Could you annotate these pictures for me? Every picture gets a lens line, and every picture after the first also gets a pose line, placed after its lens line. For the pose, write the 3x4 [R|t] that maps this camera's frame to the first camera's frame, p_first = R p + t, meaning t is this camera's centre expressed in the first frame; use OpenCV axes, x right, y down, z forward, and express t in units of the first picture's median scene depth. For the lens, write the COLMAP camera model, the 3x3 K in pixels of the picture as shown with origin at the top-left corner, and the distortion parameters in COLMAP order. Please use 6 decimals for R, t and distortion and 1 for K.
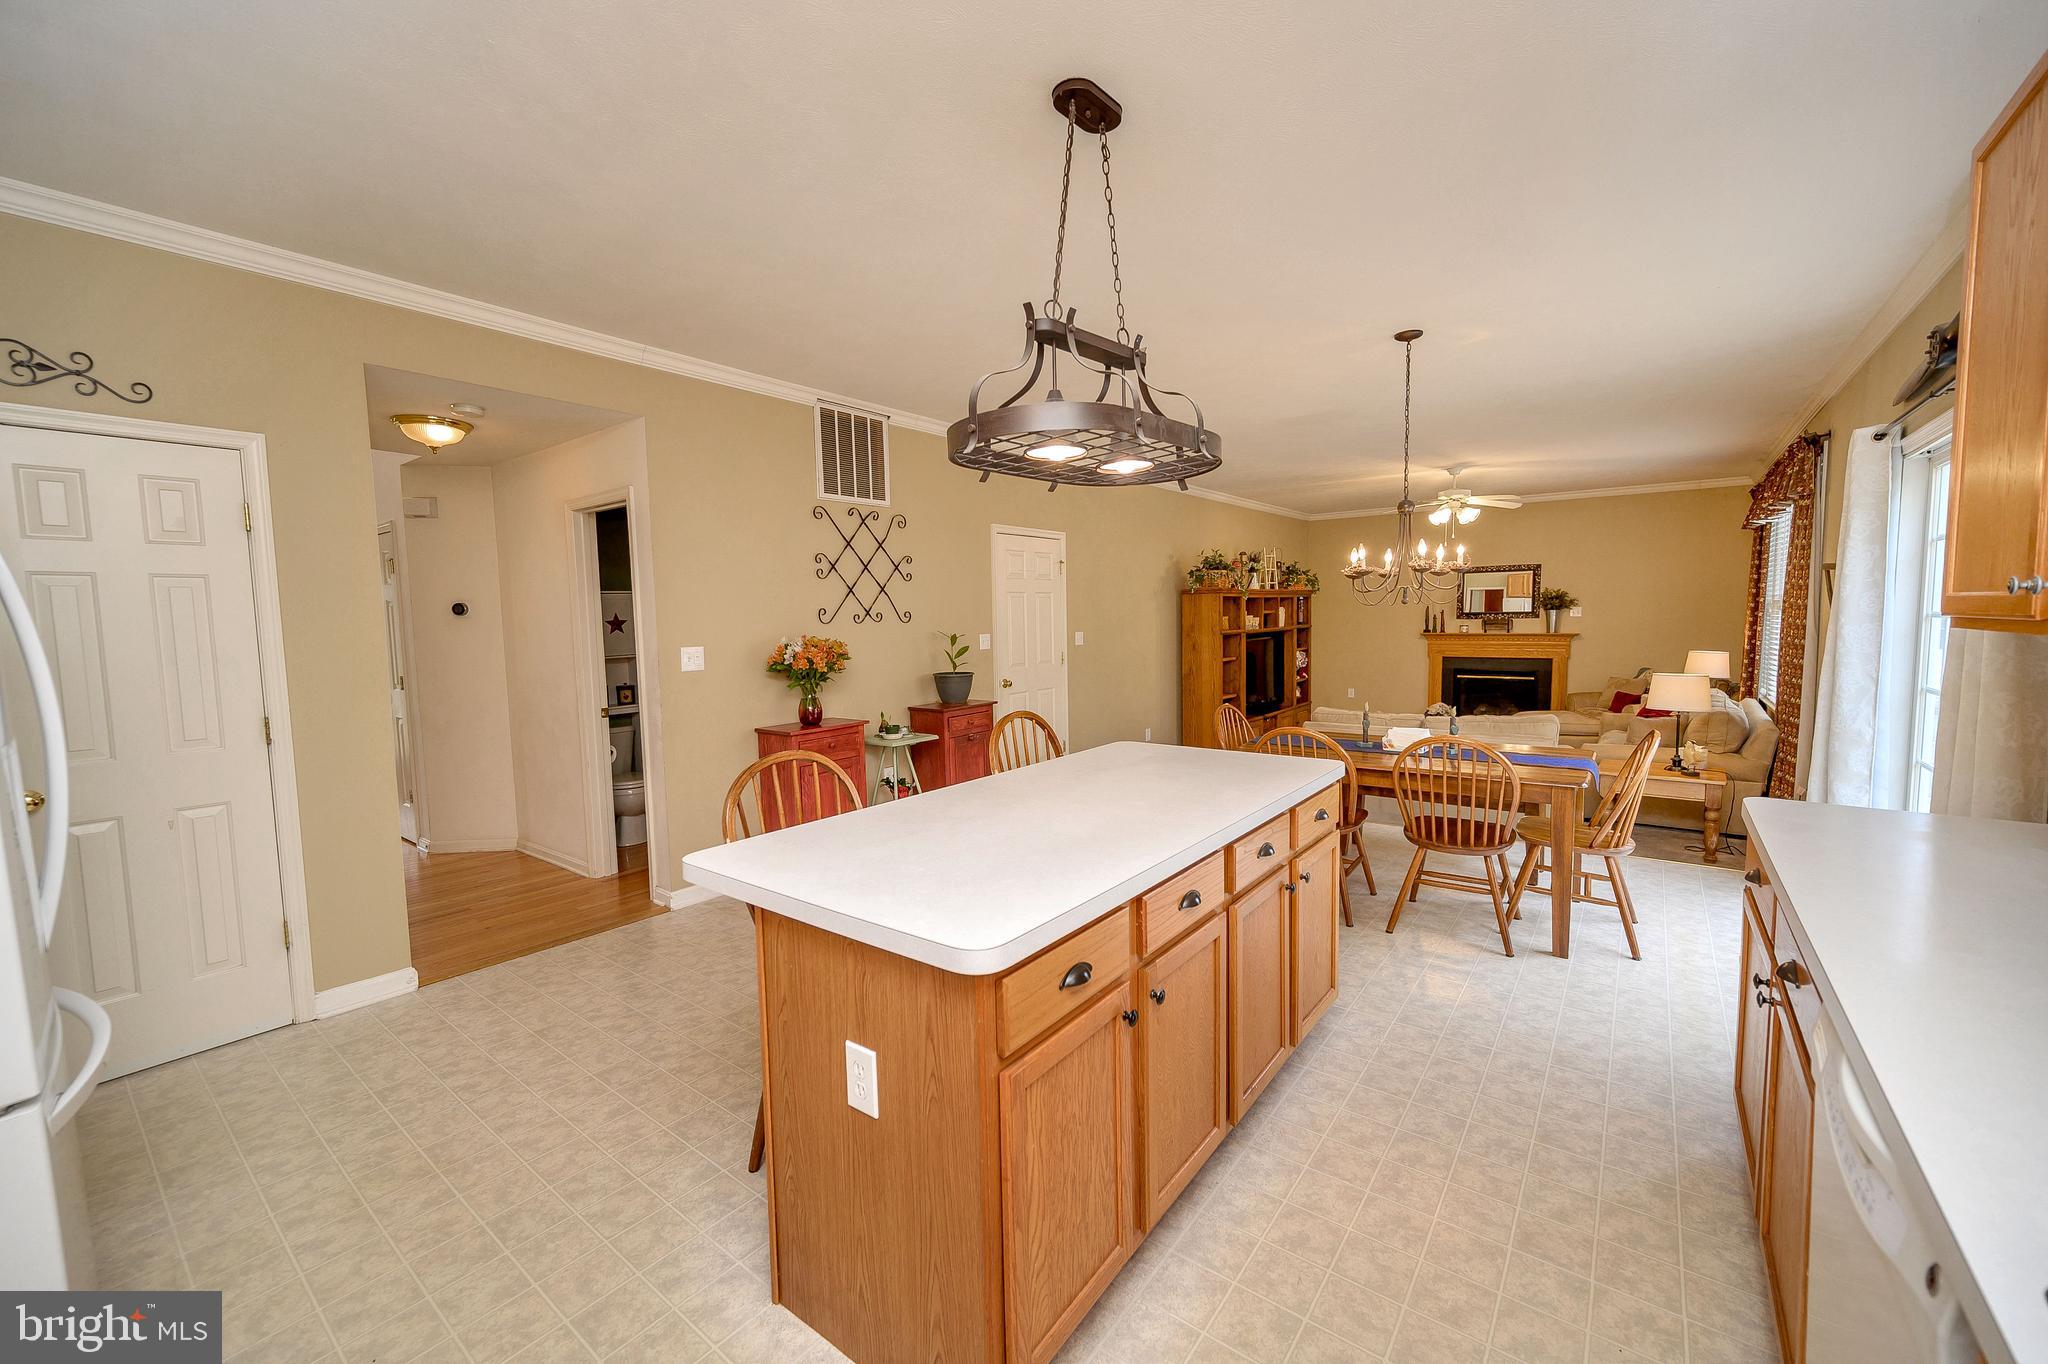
lens RADIAL K [[804.1, 0, 1019.7], [0, 804.1, 684.2], [0, 0, 1]] dist [-0.001431, 0.000580]
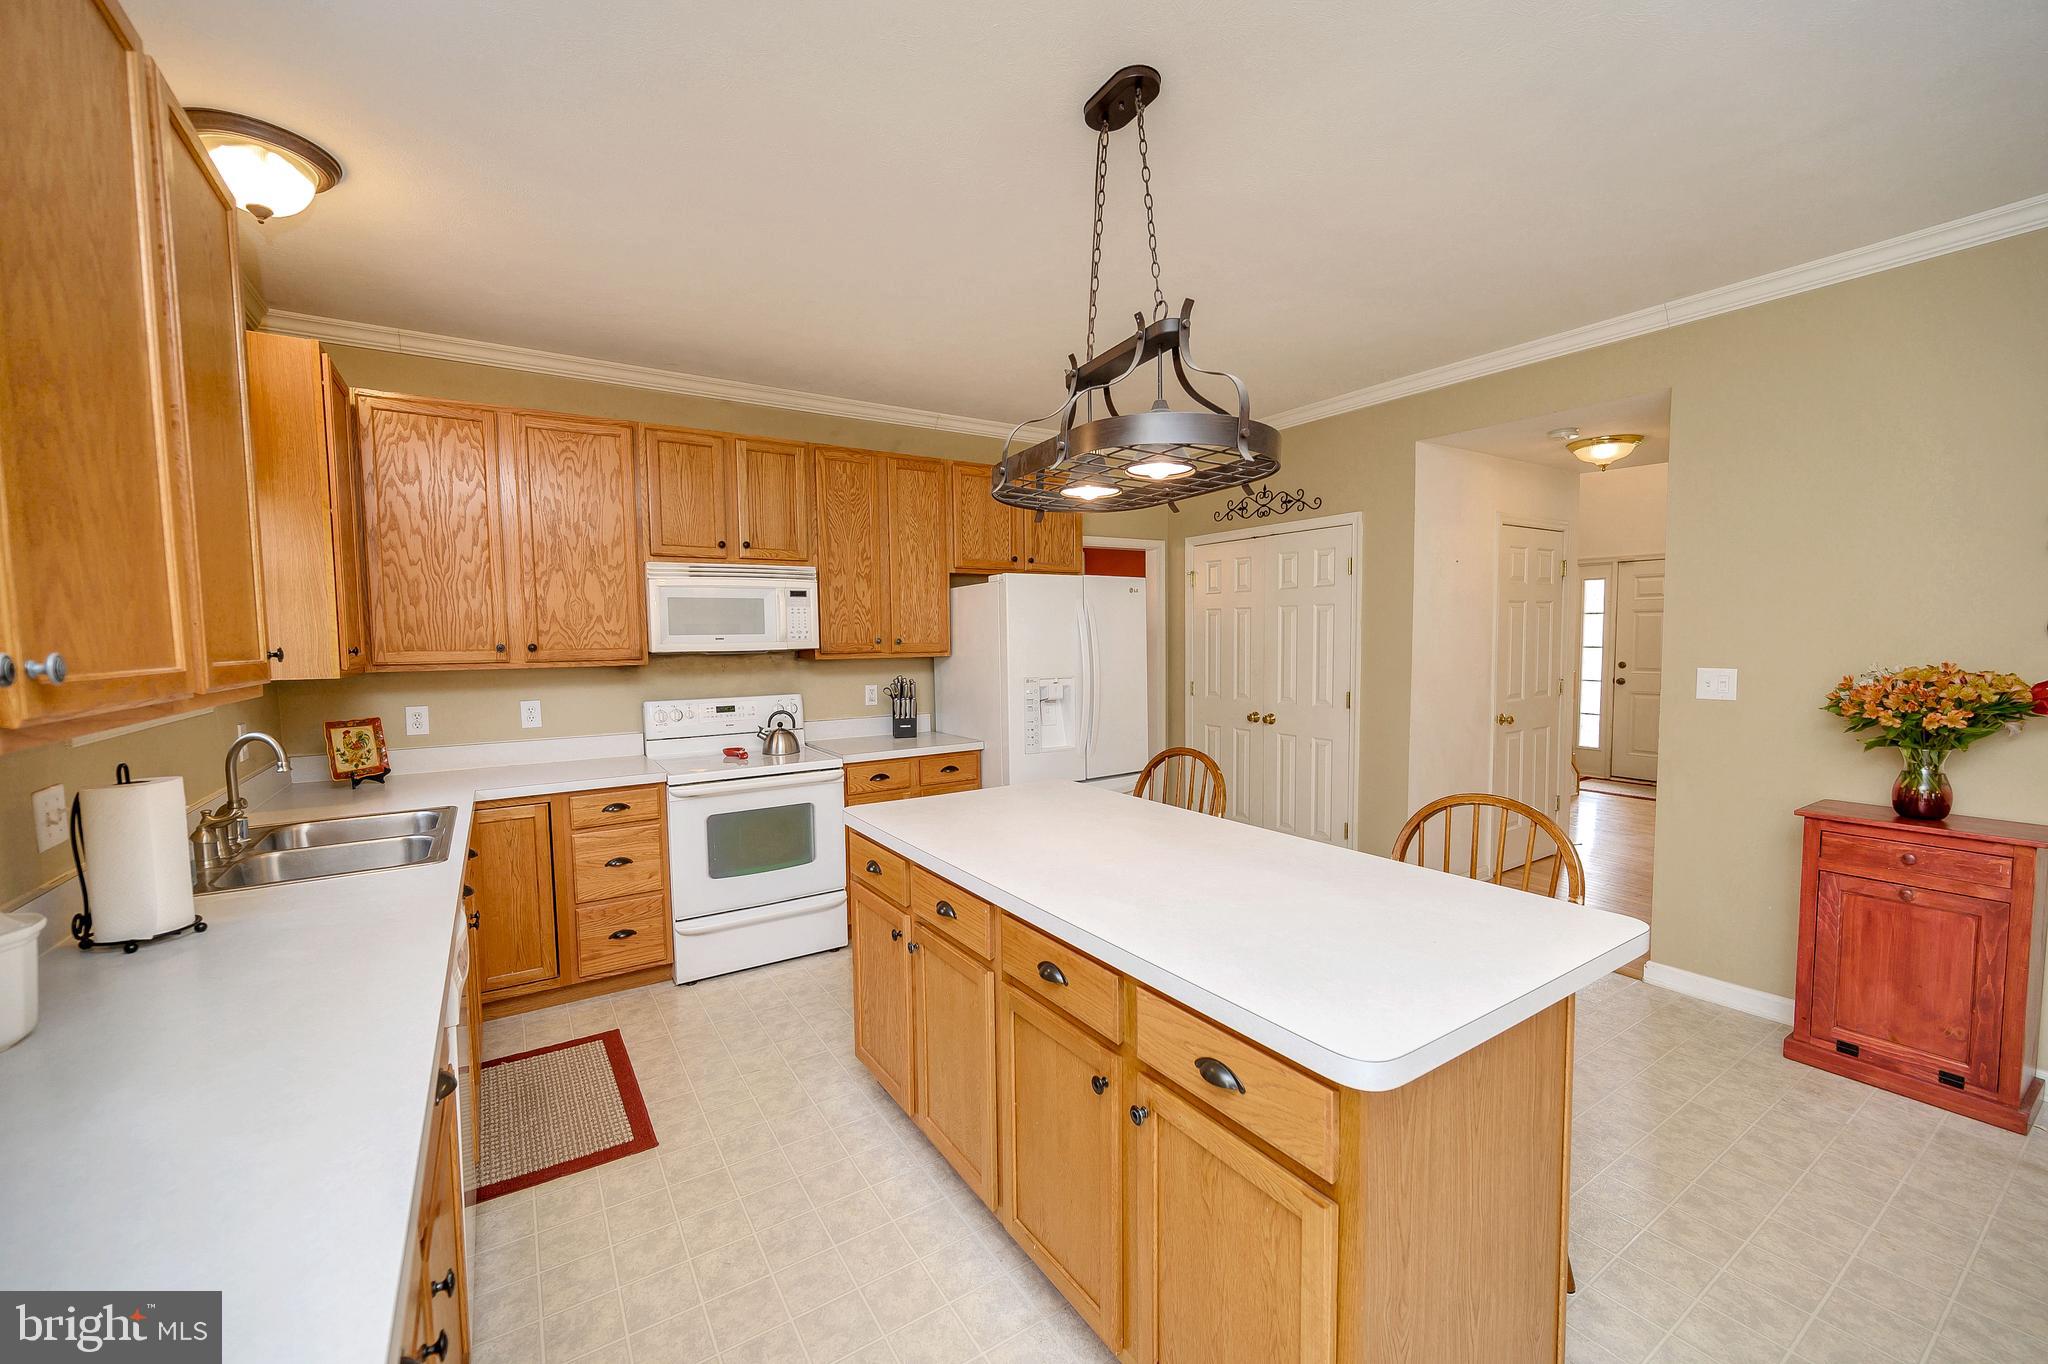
lens RADIAL K [[804.1, 0, 1025.3], [0, 804.1, 686.9], [0, 0, 1]] dist [-0.001431, 0.000580]
pose [[-0.318580, 0.084671, -0.944107, 0.237147], [-0.060775, 0.992129, 0.109486, -0.032763], [0.945946, 0.092258, -0.310927, 0.280275]]
